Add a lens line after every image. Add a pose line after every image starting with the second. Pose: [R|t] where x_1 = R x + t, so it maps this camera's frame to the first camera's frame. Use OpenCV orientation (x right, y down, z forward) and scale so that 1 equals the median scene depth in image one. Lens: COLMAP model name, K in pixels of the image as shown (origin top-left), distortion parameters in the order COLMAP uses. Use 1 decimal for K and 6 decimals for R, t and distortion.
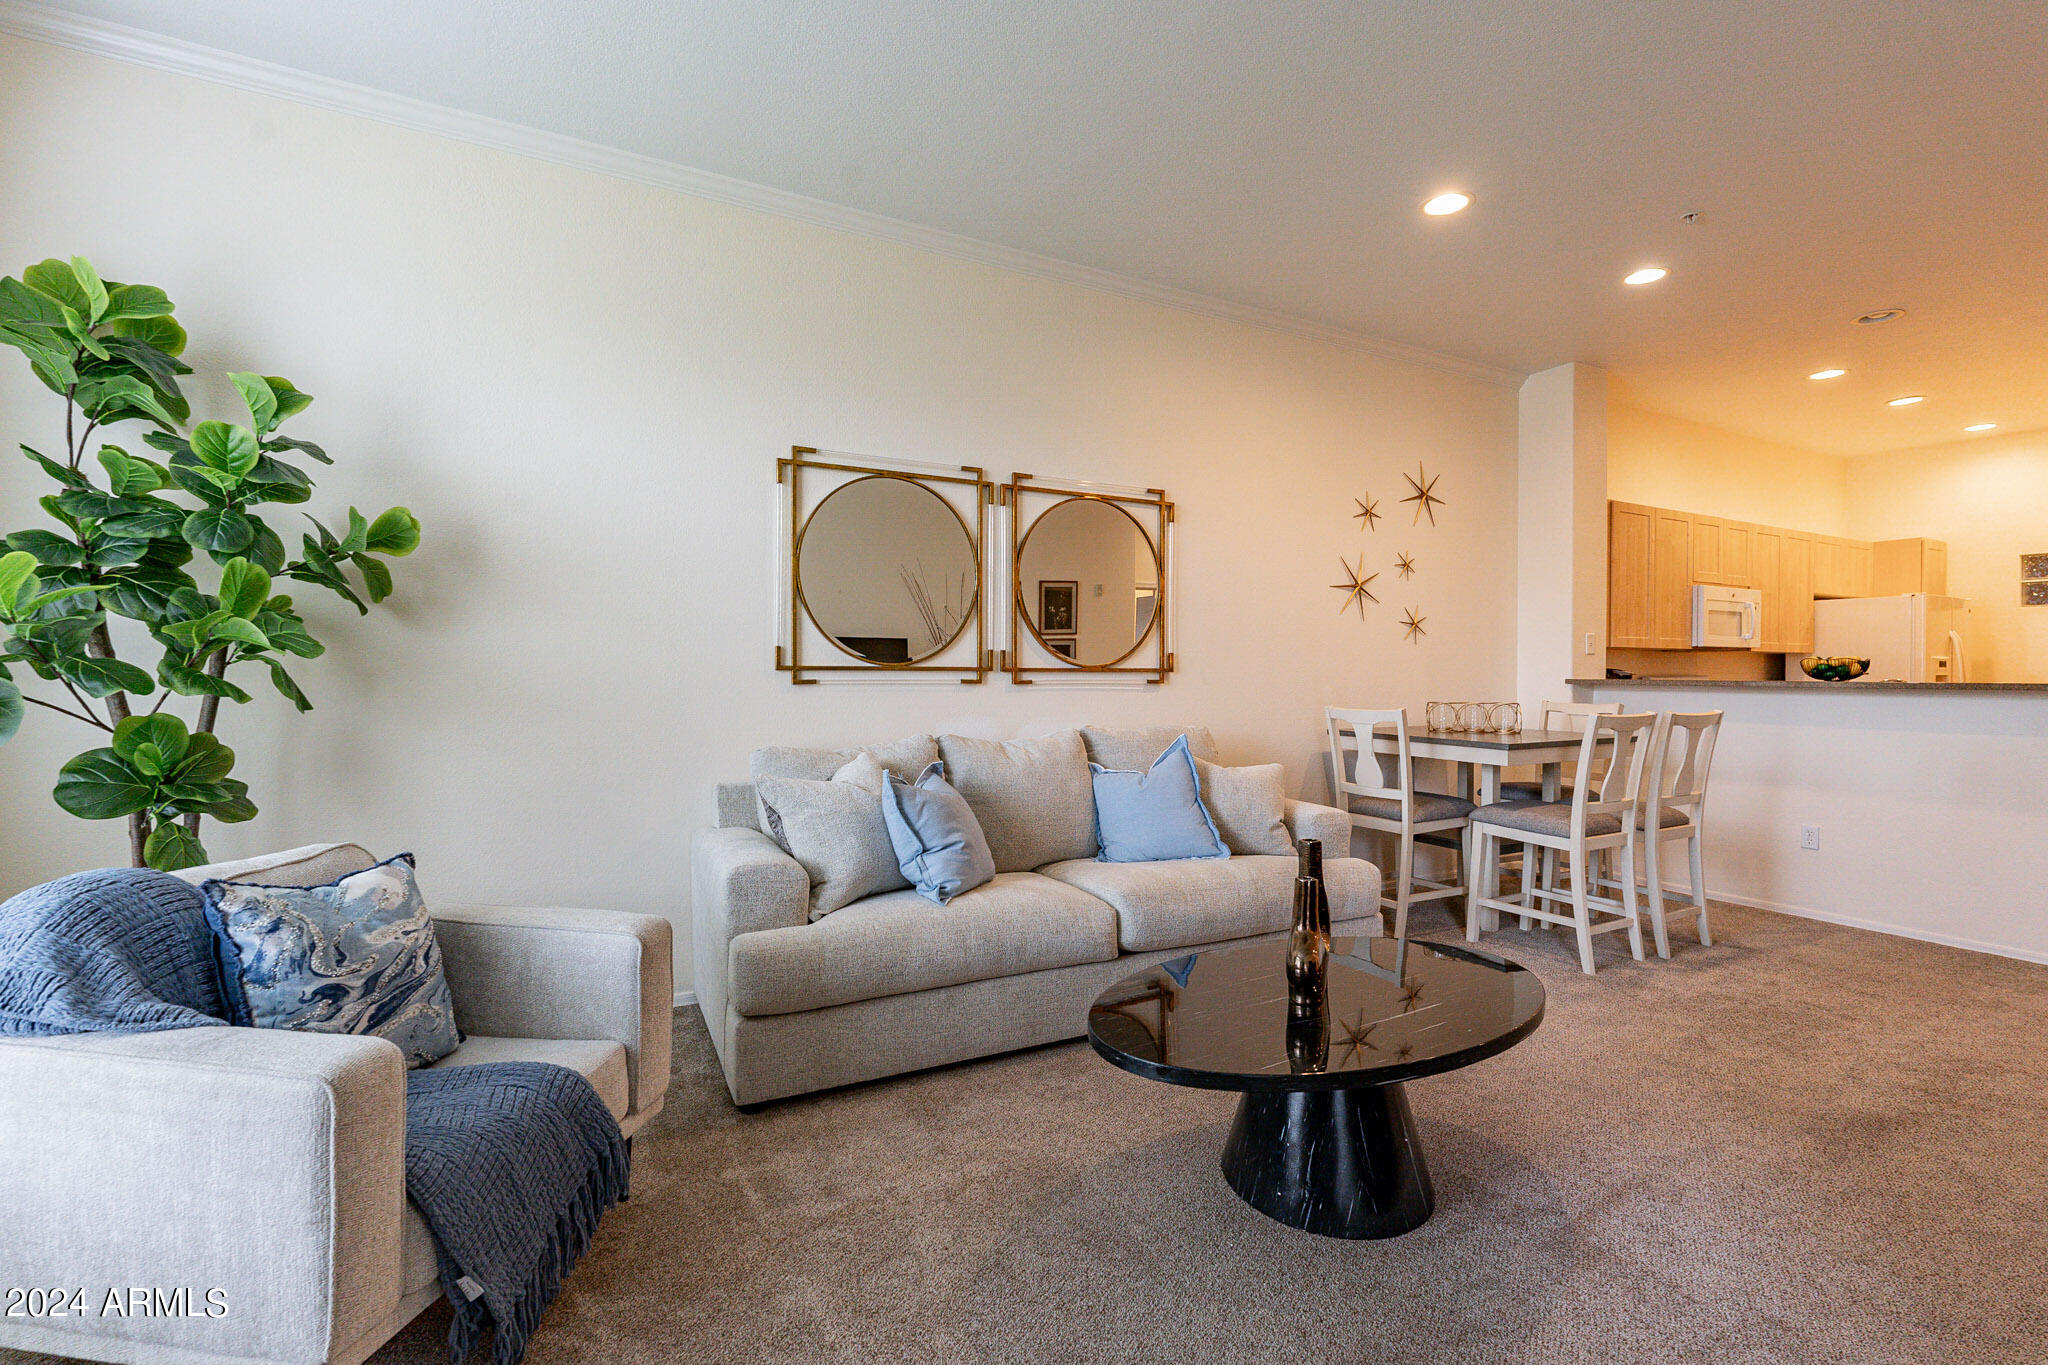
lens RADIAL K [[905.2, 0, 1024.4], [0, 905.2, 687.1], [0, 0, 1]] dist [-0.002064, 0.001012]
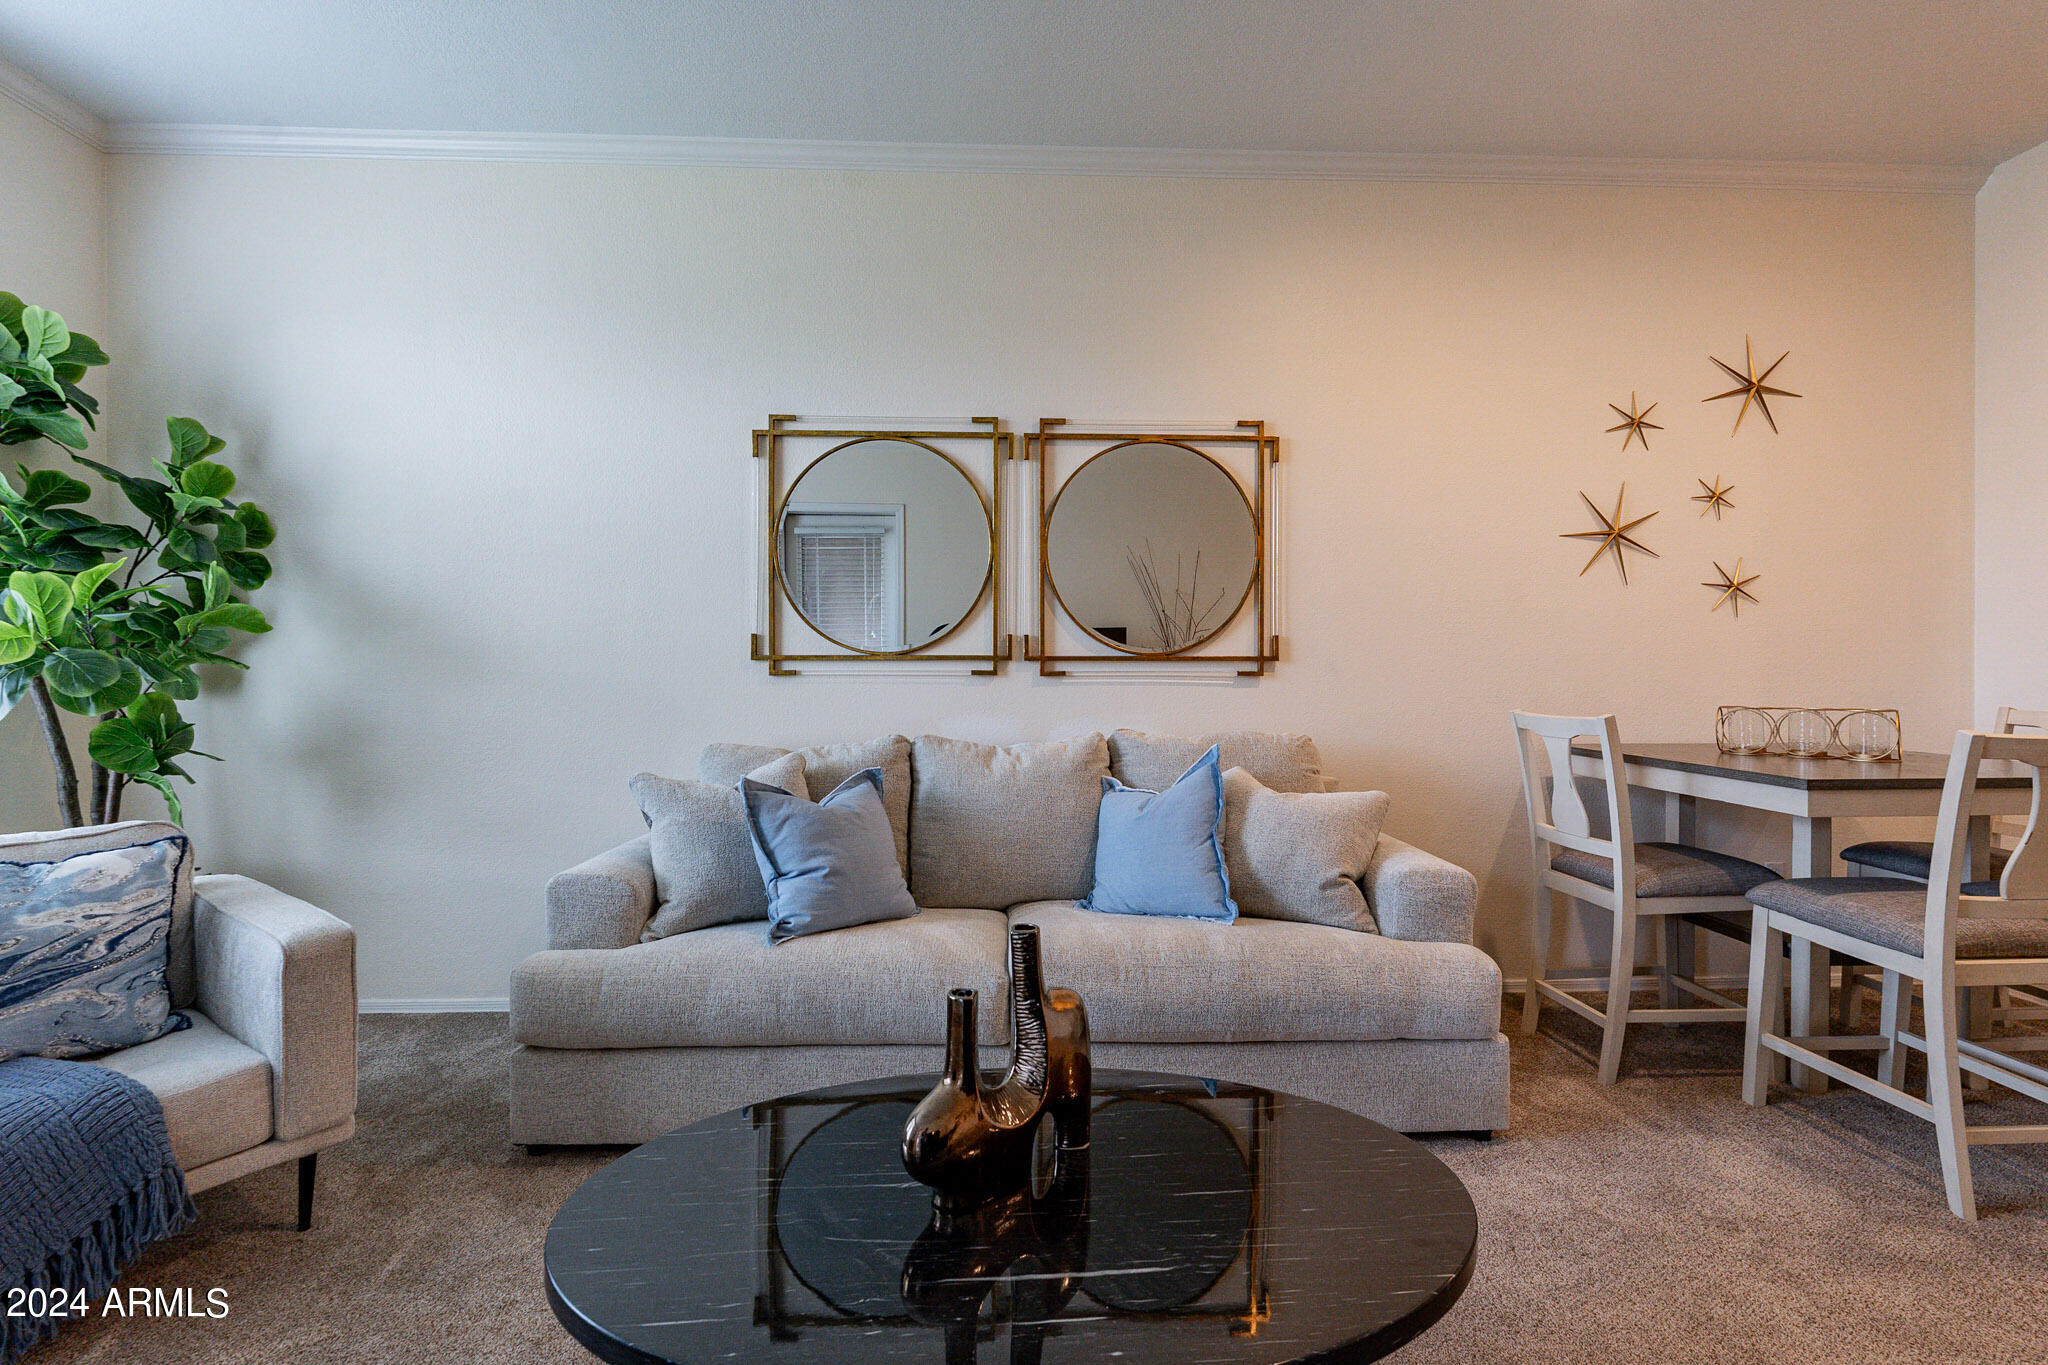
lens RADIAL K [[905.2, 0, 1032.3], [0, 905.2, 673.4], [0, 0, 1]] dist [-0.002064, 0.001012]
pose [[0.902585, 0.000292, -0.430511, 0.343572], [-0.004633, 0.999948, -0.009035, 0.001778], [0.430486, 0.010149, 0.902540, 0.262988]]
